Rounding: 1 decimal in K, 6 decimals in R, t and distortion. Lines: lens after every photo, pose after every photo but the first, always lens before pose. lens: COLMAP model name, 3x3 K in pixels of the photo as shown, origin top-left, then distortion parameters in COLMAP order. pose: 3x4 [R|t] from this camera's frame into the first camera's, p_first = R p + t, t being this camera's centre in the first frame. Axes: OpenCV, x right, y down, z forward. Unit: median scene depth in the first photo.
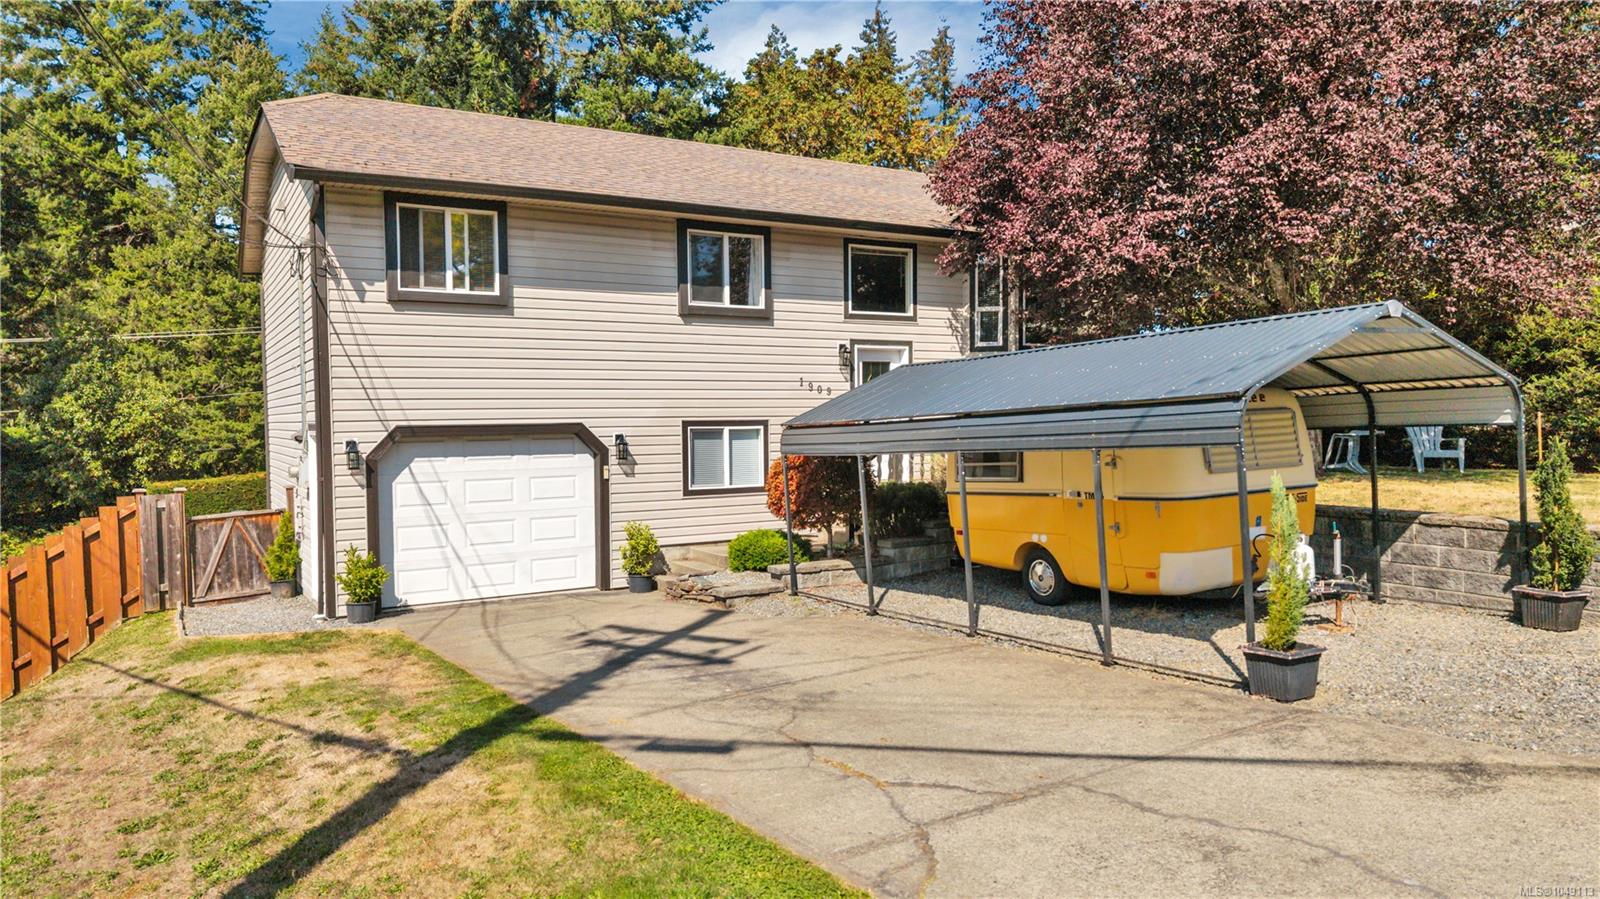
lens RADIAL K [[1066.6, 0, 800.0], [0, 1066.6, 449.5], [0, 0, 1]] dist [0.039706, -0.037875]
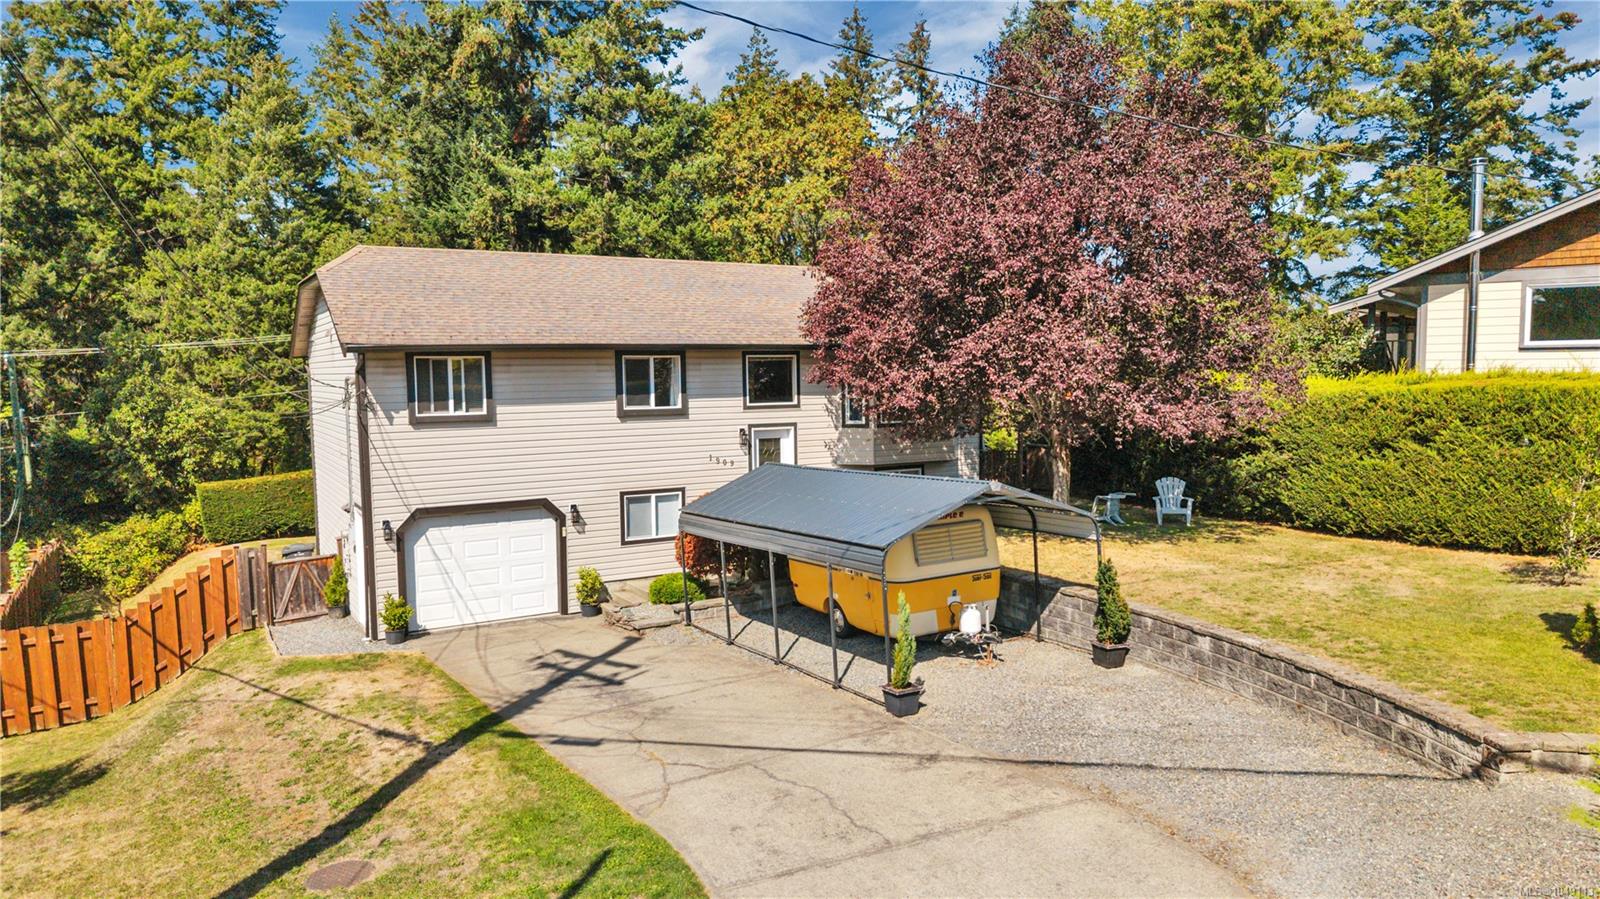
lens RADIAL K [[1066.6, 0, 800.0], [0, 1066.6, 449.5], [0, 0, 1]] dist [0.039706, -0.037875]
pose [[0.999979, -0.000085, -0.006522, 0.135788], [0.000382, 0.998956, 0.045672, -0.147908], [0.006512, -0.045673, 0.998935, -0.394172]]
